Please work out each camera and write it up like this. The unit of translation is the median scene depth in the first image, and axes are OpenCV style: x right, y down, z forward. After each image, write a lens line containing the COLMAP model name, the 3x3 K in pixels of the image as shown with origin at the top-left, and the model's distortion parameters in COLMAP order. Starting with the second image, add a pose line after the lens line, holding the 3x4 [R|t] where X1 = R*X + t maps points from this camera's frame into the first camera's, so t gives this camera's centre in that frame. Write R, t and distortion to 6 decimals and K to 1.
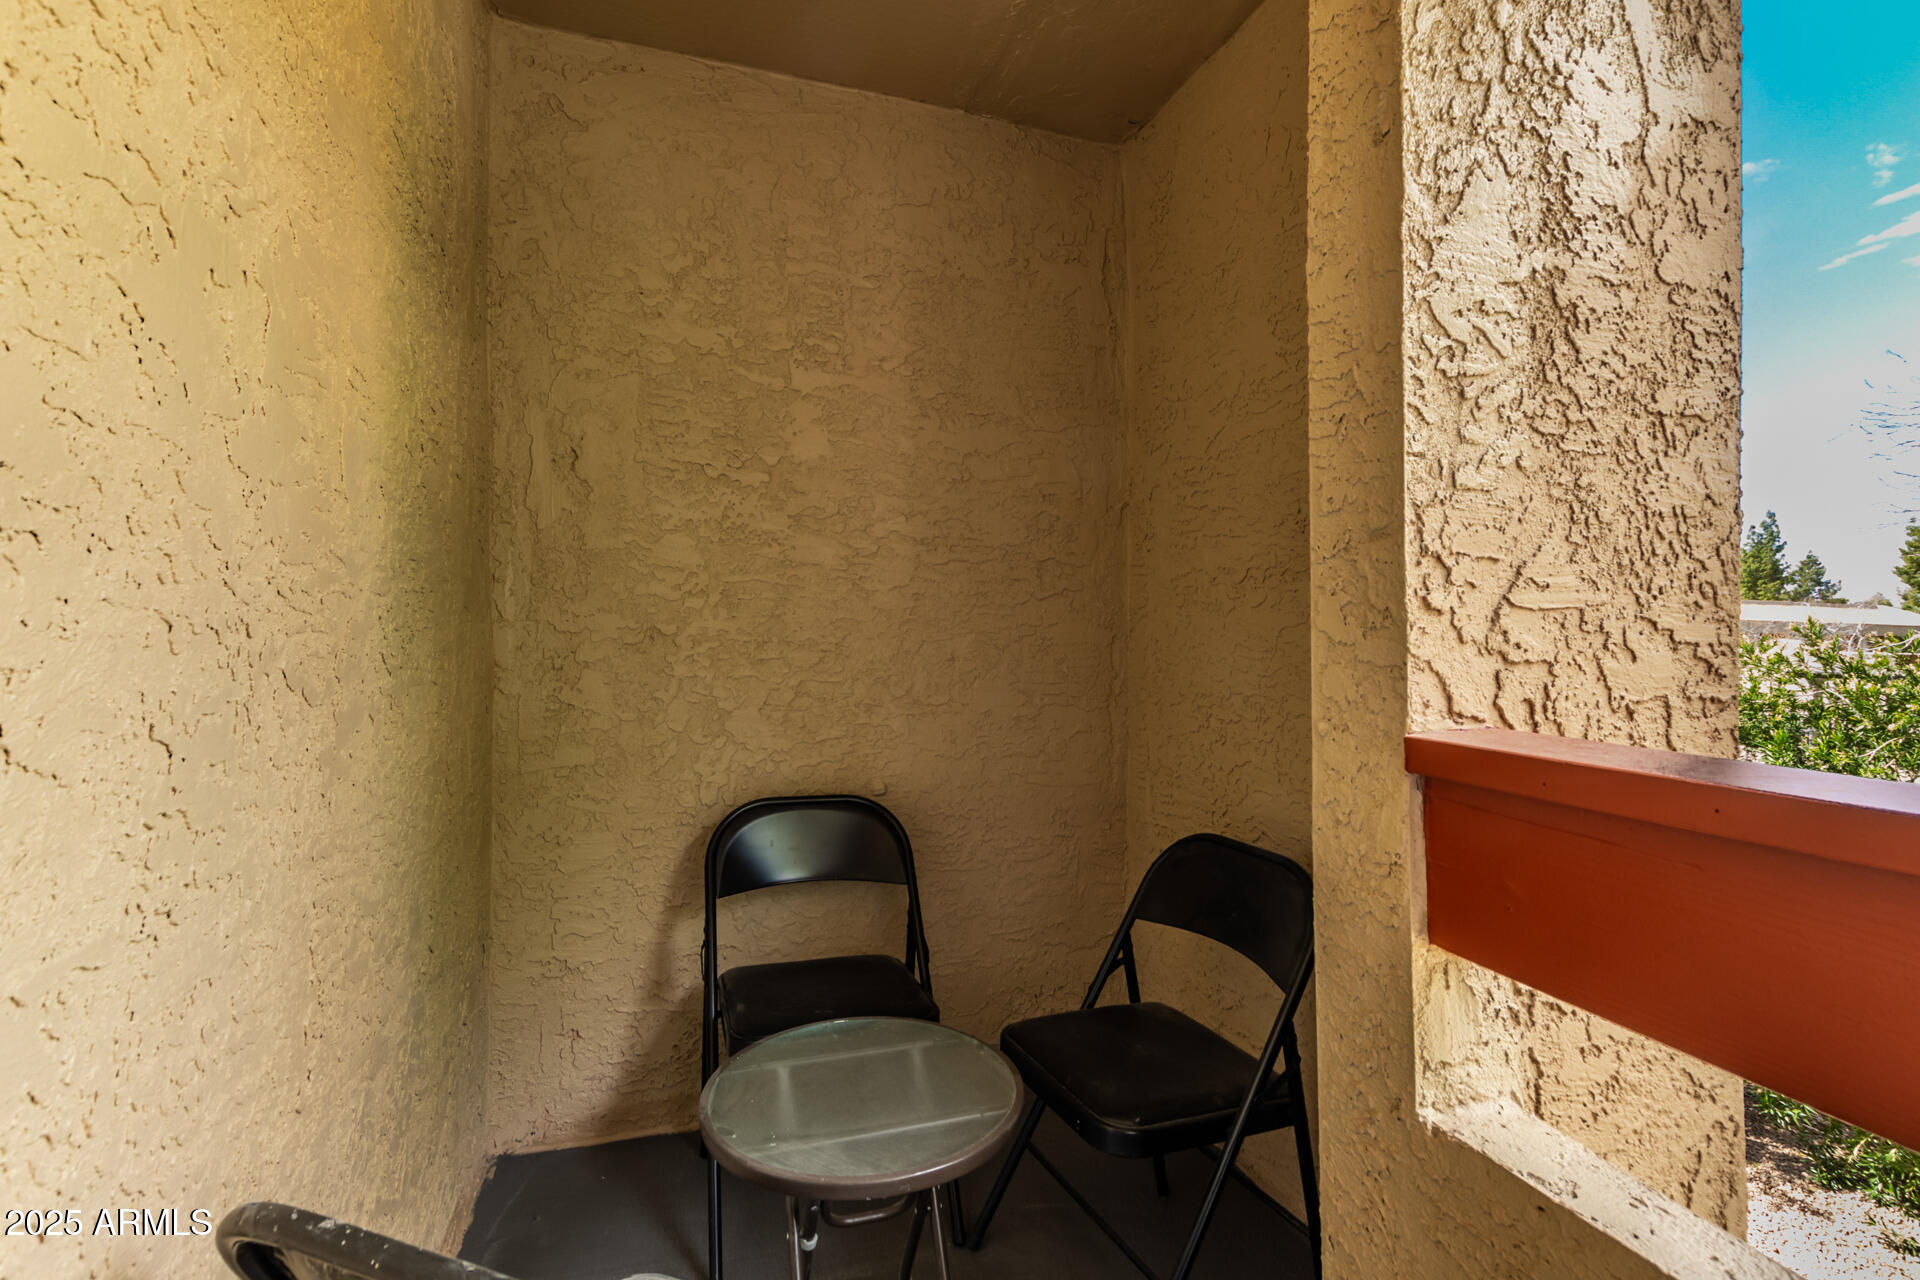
lens RADIAL K [[850.1, 0, 965.3], [0, 850.1, 621.6], [0, 0, 1]] dist [0.003107, -0.000278]
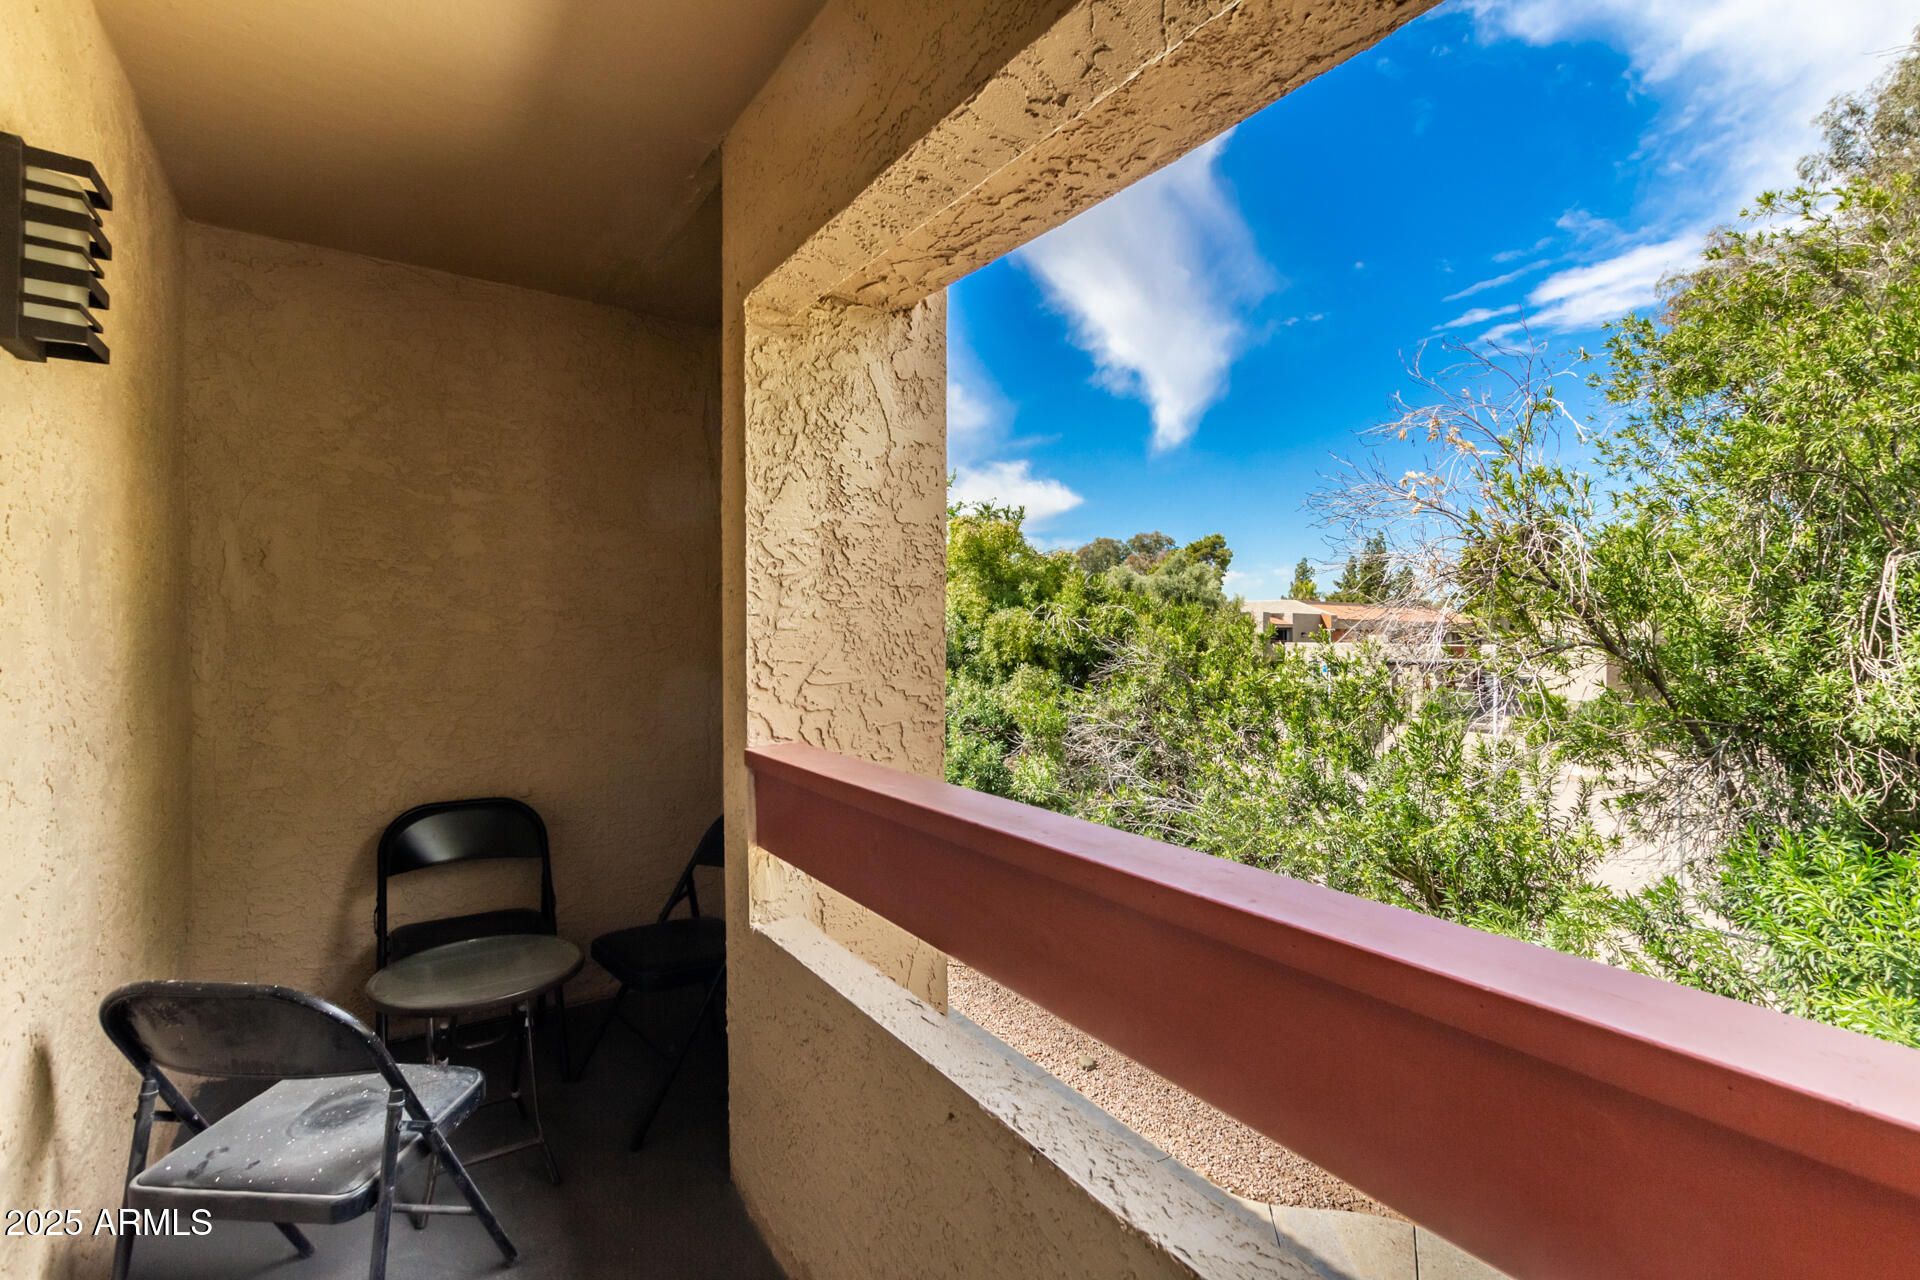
lens RADIAL K [[850.1, 0, 965.3], [0, 850.1, 621.6], [0, 0, 1]] dist [0.003107, -0.000278]
pose [[0.960531, -0.005045, 0.278126, 0.240797], [0.004075, 0.999983, 0.004064, -0.100348], [-0.278141, -0.002770, 0.960536, -0.628843]]
